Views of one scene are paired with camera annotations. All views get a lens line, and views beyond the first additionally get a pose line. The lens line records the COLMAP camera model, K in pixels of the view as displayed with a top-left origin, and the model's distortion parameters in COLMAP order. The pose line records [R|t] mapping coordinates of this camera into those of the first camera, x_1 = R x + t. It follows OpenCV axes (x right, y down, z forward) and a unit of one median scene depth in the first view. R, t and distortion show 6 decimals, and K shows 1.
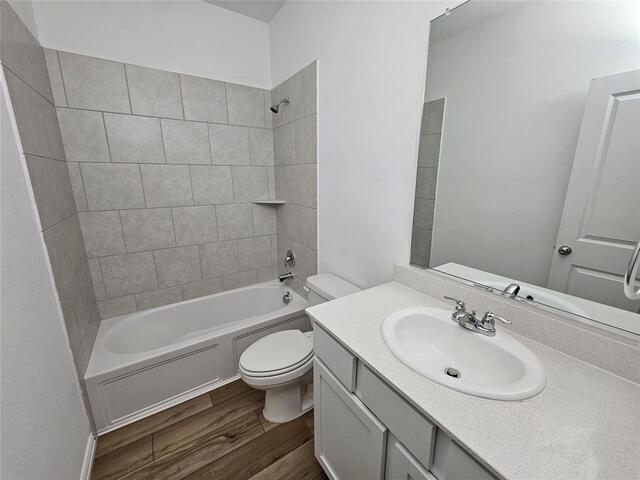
lens RADIAL K [[259.9, 0, 323.2], [0, 259.9, 238.2], [0, 0, 1]] dist [-0.001205, -0.000205]
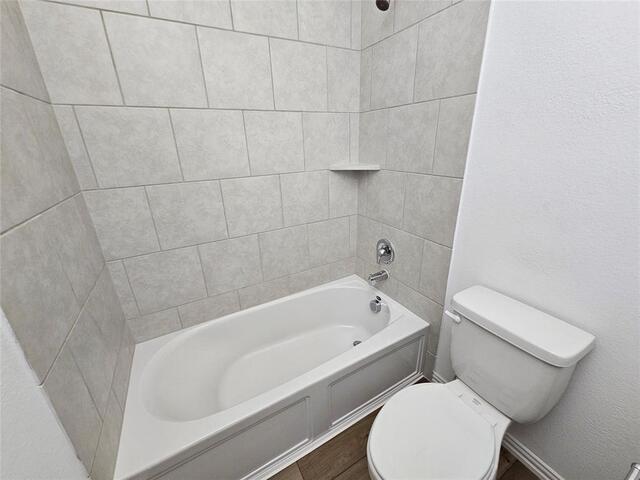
lens RADIAL K [[259.9, 0, 323.2], [0, 259.9, 238.2], [0, 0, 1]] dist [-0.001205, -0.000205]
pose [[0.996503, -0.001440, -0.083542, -0.270104], [0.011340, 0.992931, 0.118148, -0.046548], [0.082781, -0.118682, 0.989475, 0.356330]]
